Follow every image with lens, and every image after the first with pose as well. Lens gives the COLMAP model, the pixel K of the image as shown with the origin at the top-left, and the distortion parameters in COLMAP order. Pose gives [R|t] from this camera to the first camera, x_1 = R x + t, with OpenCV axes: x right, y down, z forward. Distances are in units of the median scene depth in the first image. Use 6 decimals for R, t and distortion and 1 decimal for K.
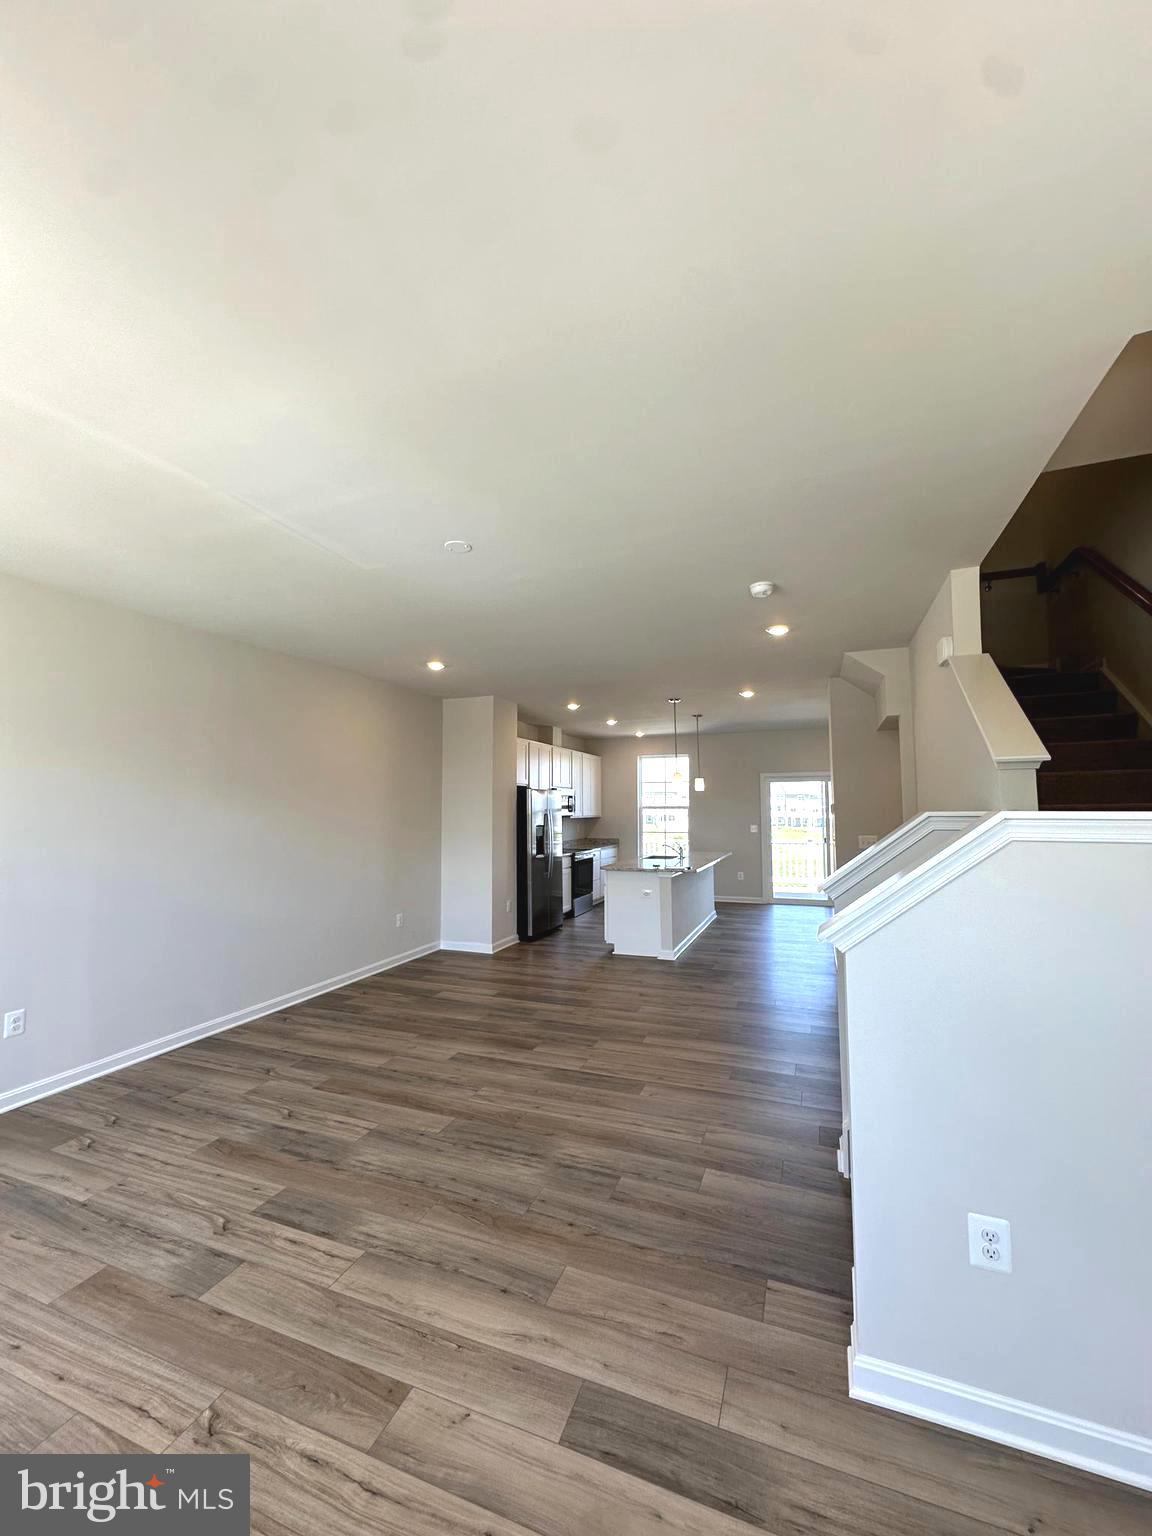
lens RADIAL K [[610.4, 0, 577.4], [0, 610.4, 758.4], [0, 0, 1]] dist [-0.003889, 0.000910]
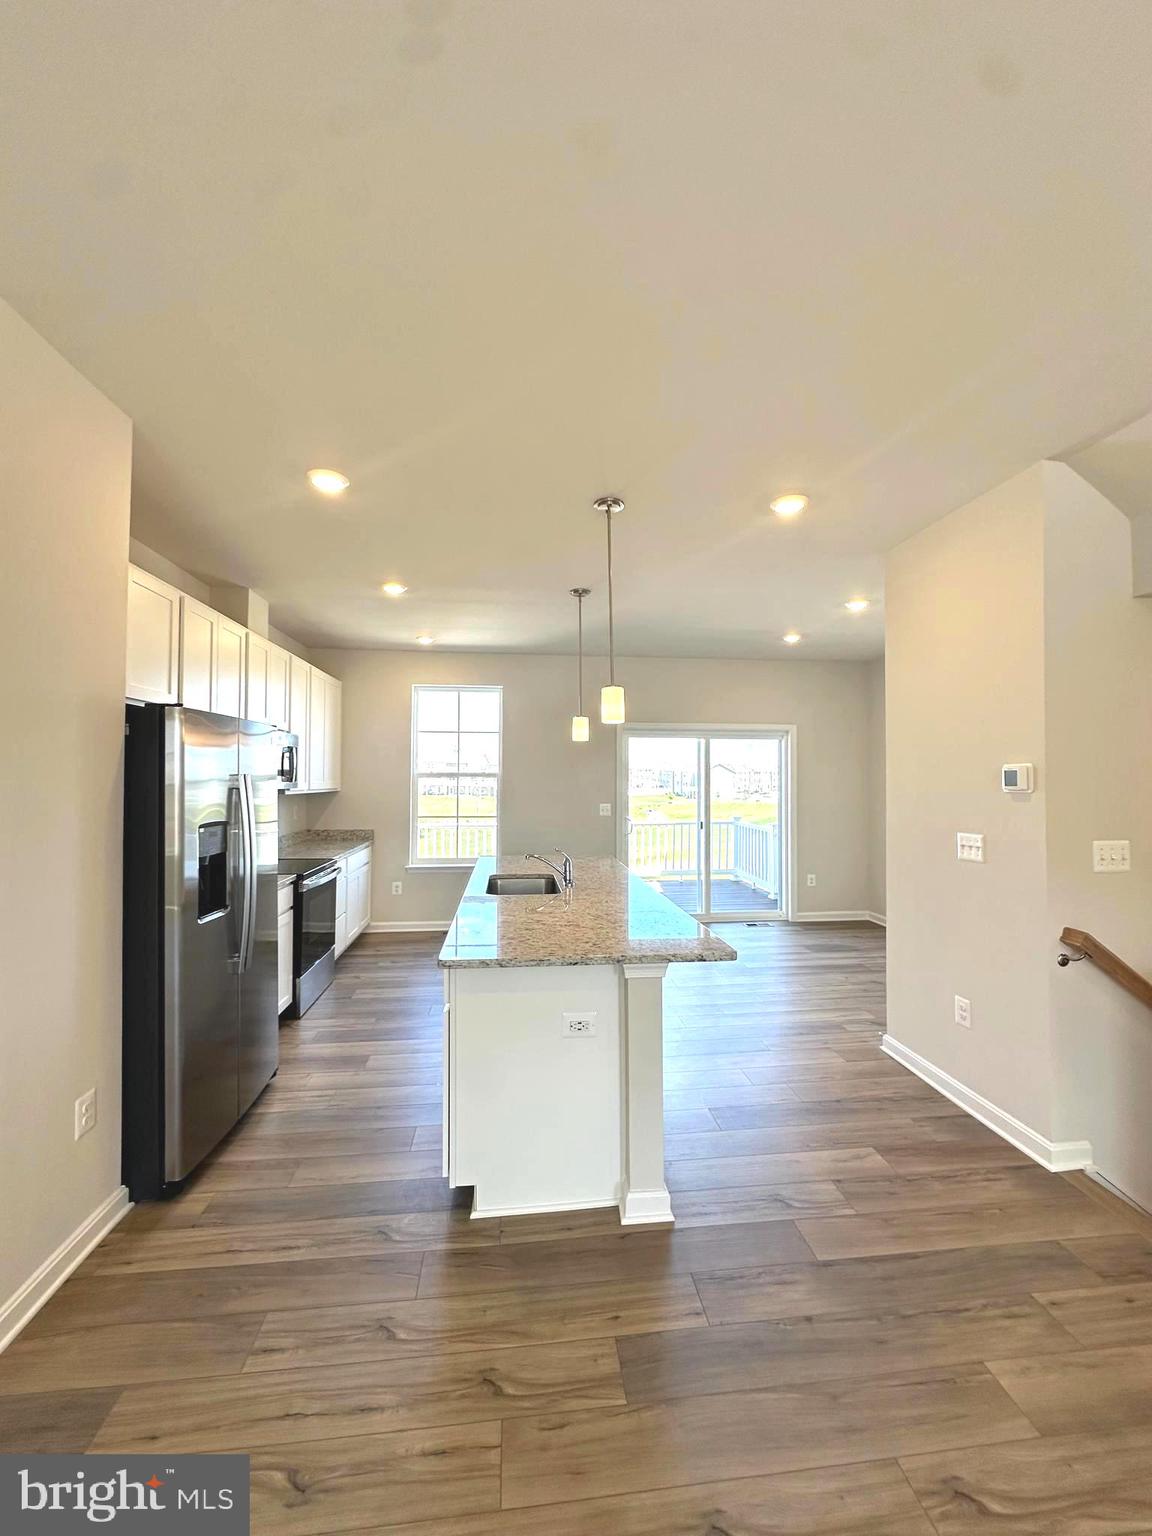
lens RADIAL K [[610.4, 0, 580.6], [0, 610.4, 770.9], [0, 0, 1]] dist [-0.003889, 0.000910]
pose [[0.884896, 0.012170, 0.465629, -0.030765], [-0.043670, 0.997423, 0.056921, 0.042893], [-0.463736, -0.070703, 0.883148, 0.486195]]
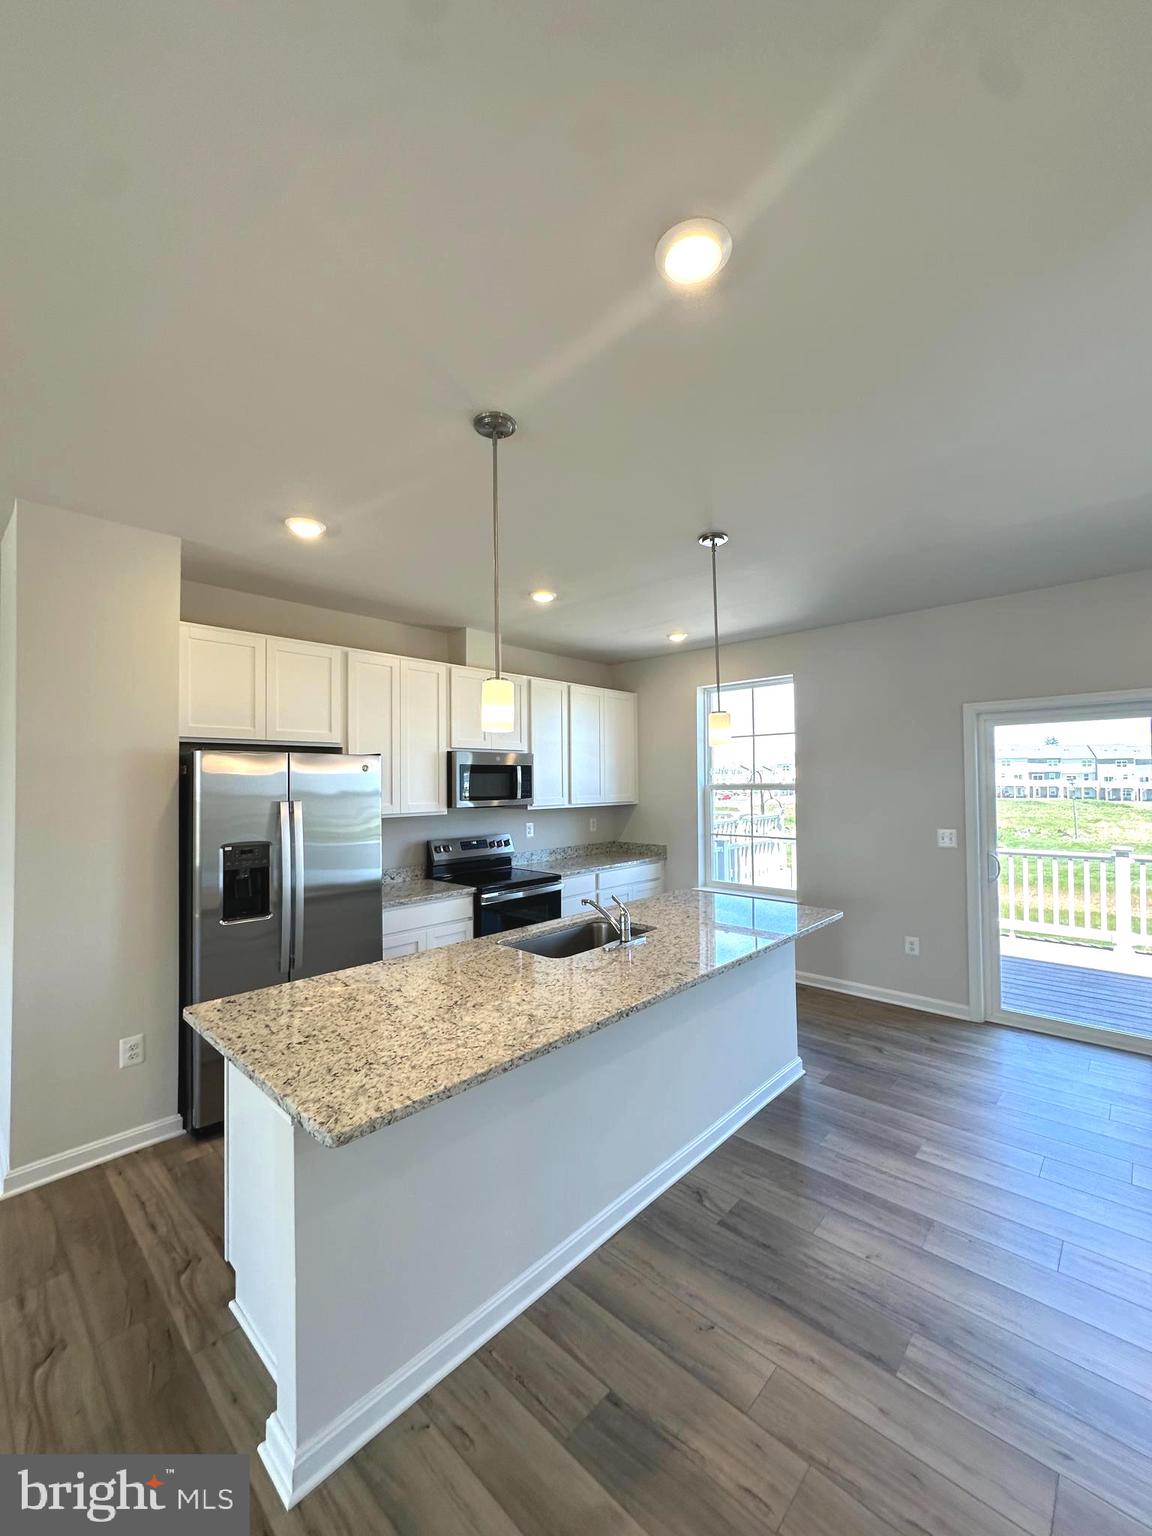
lens RADIAL K [[610.4, 0, 576.7], [0, 610.4, 769.6], [0, 0, 1]] dist [-0.003889, 0.000910]
pose [[0.928814, -0.014101, -0.370278, 0.223881], [0.037609, 0.997703, 0.056345, 0.037245], [0.368632, -0.066260, 0.927211, 0.558643]]
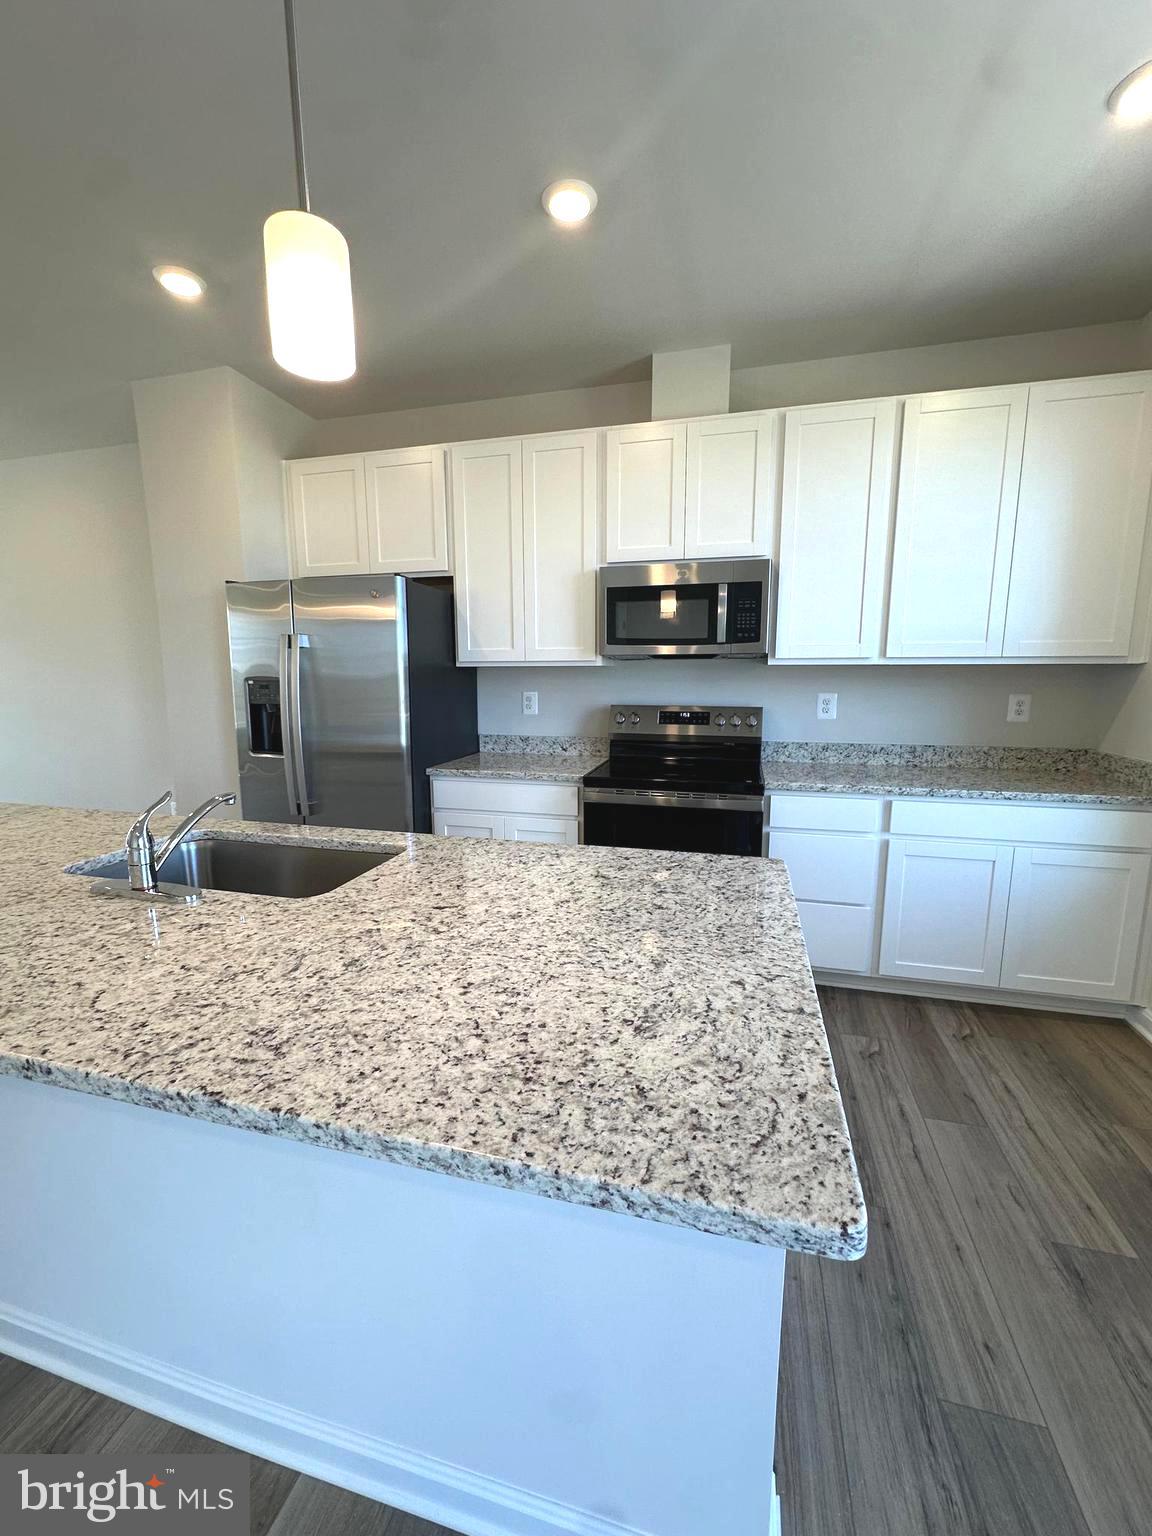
lens RADIAL K [[610.4, 0, 584.6], [0, 610.4, 771.0], [0, 0, 1]] dist [-0.003889, 0.000910]
pose [[0.126506, 0.159574, -0.979047, 0.276782], [0.081240, 0.981994, 0.170552, 0.093247], [0.988634, -0.101113, 0.111264, 0.905125]]
